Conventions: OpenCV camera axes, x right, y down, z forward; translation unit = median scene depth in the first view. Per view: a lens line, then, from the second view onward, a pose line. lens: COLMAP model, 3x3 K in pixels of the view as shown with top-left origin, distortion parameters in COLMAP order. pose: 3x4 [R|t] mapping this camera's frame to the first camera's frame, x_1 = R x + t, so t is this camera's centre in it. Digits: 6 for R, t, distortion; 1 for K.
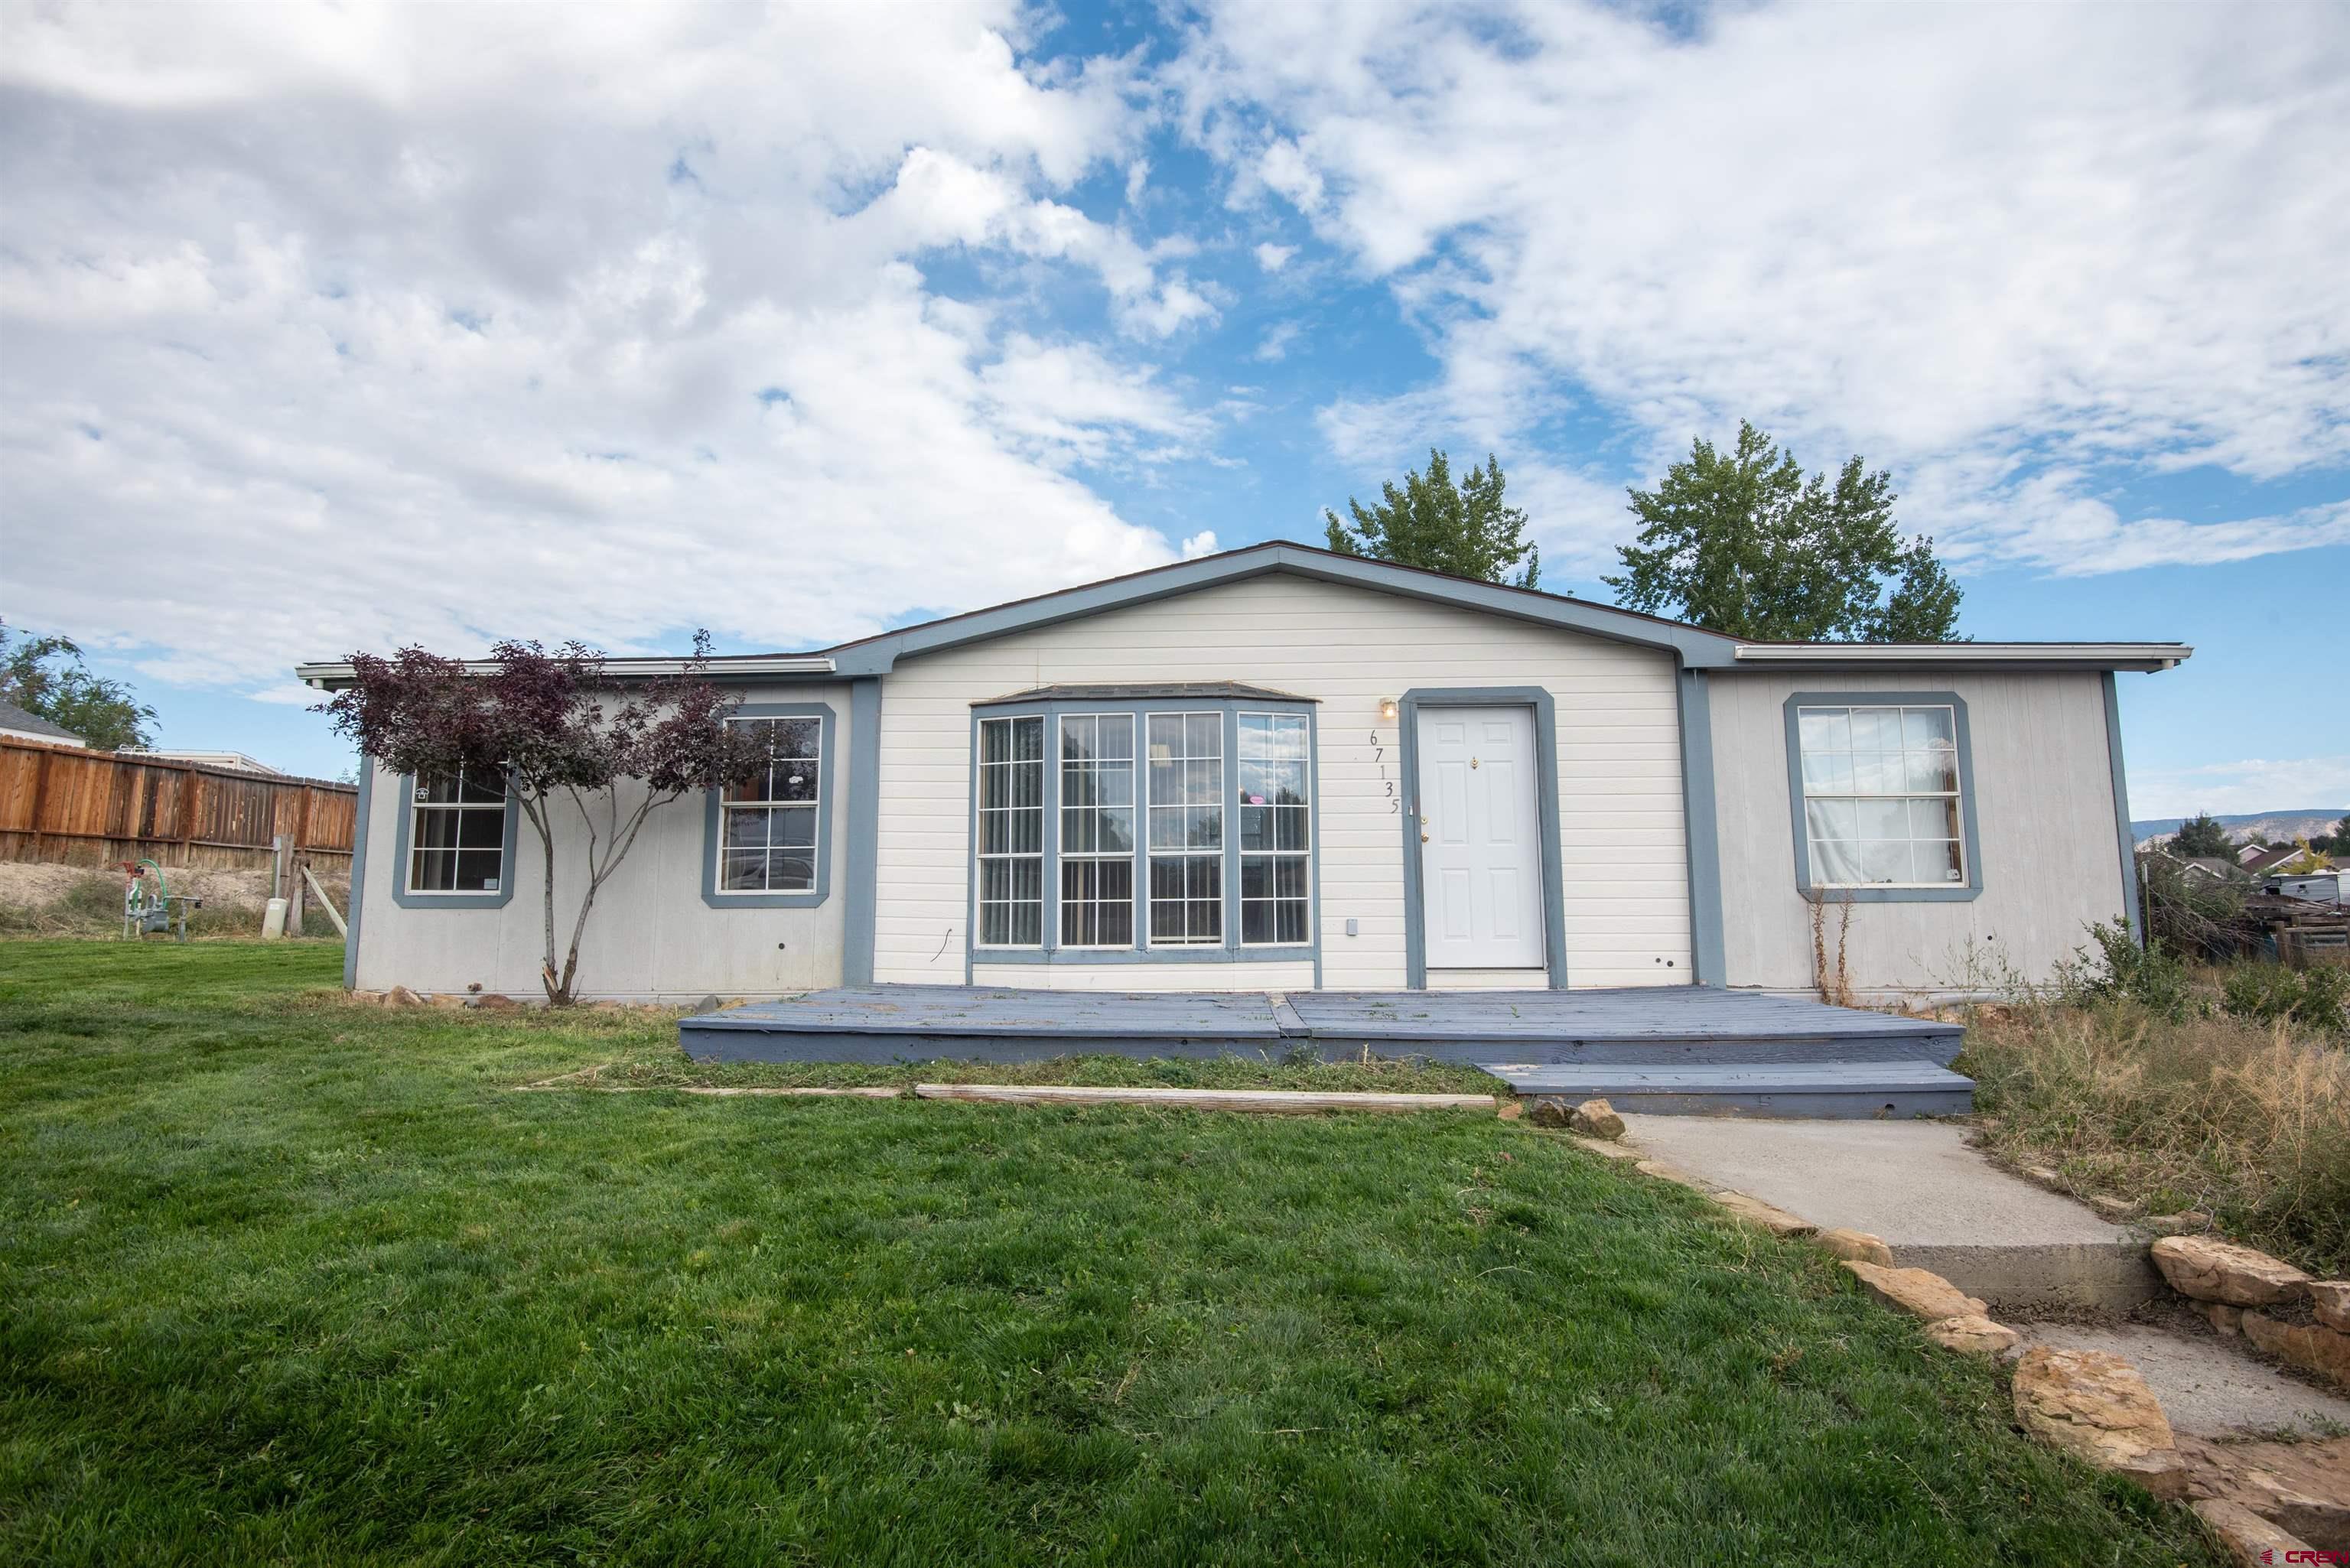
lens RADIAL K [[1043.1, 0, 1172.0], [0, 1043.1, 775.5], [0, 0, 1]] dist [0.002189, -0.008315]
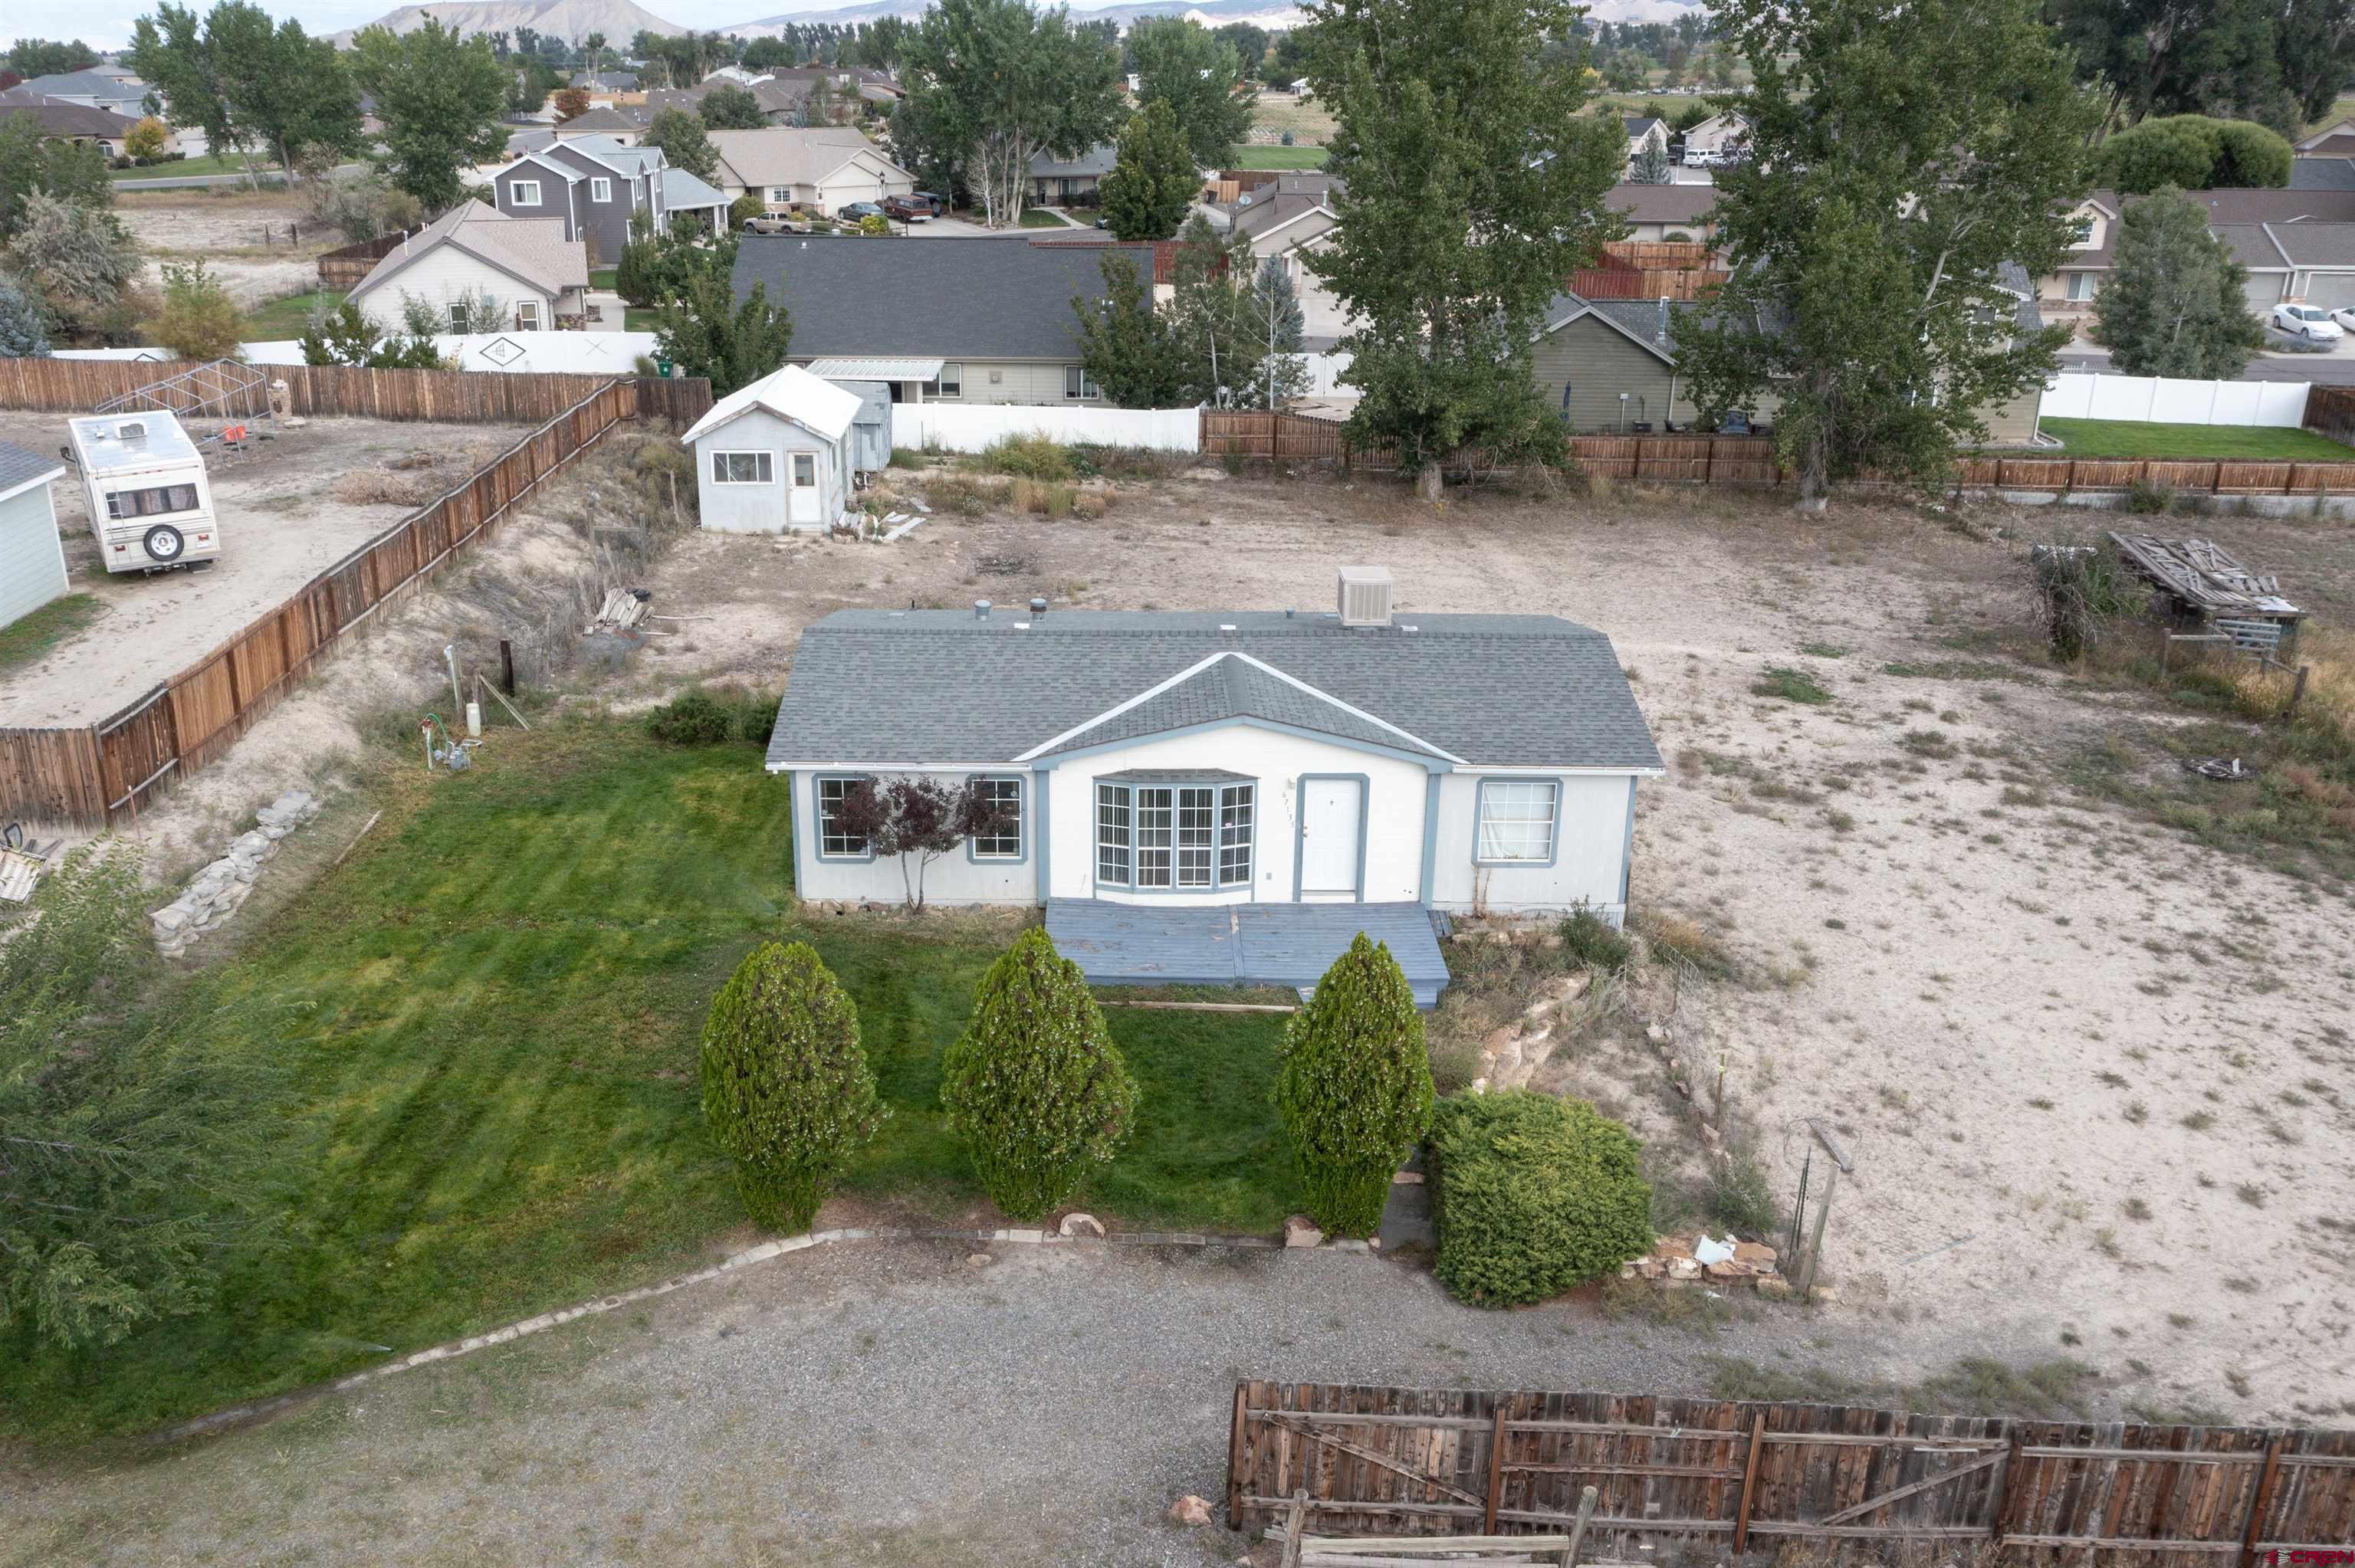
lens RADIAL K [[1962.2, 0, 1116.0], [0, 1962.2, 818.5], [0, 0, 1]] dist [0.000174, -0.013277]
pose [[0.999232, -0.006067, 0.038714, -0.307446], [-0.012988, 0.880826, 0.473263, -1.898968], [-0.036972, -0.473402, 0.880070, -2.551472]]
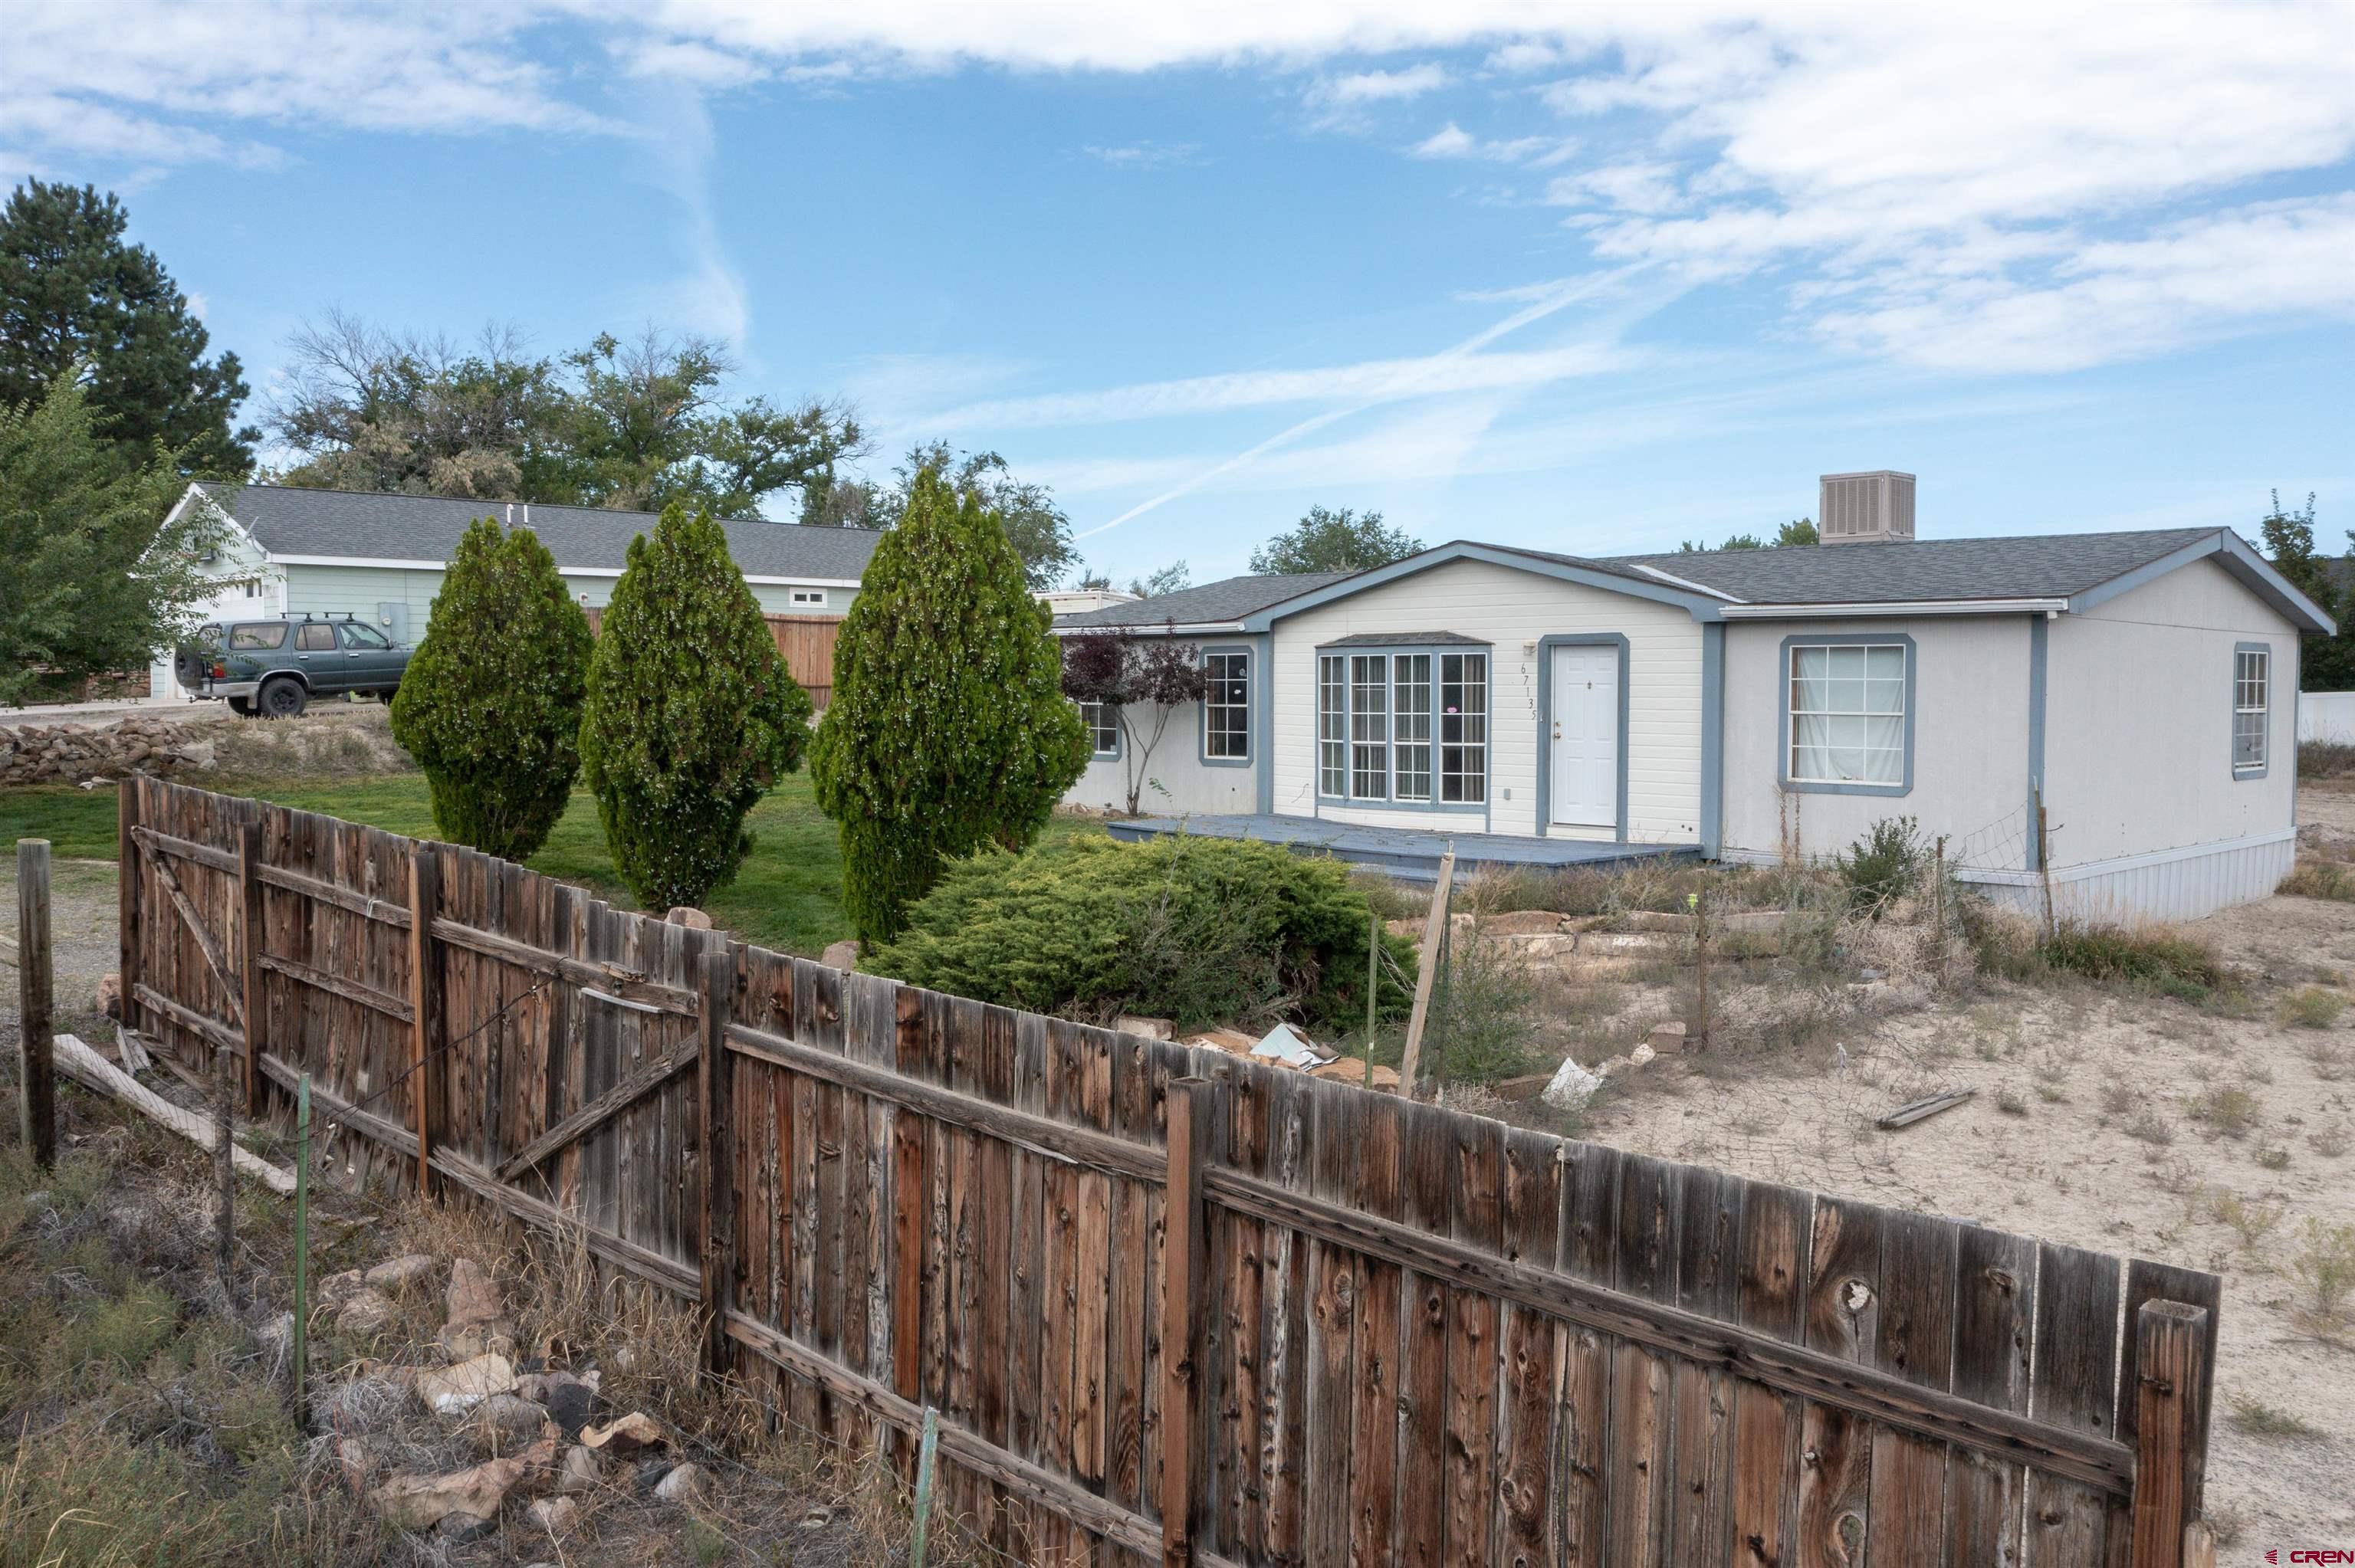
lens RADIAL K [[1869.5, 0, 1176.1], [0, 1869.5, 779.0], [0, 0, 1]] dist [-0.013425, 0.009074]
pose [[0.732479, 0.039635, -0.679635, 1.660311], [0.072372, 0.988113, 0.135624, -0.279668], [0.676932, -0.148529, 0.720904, -1.285238]]
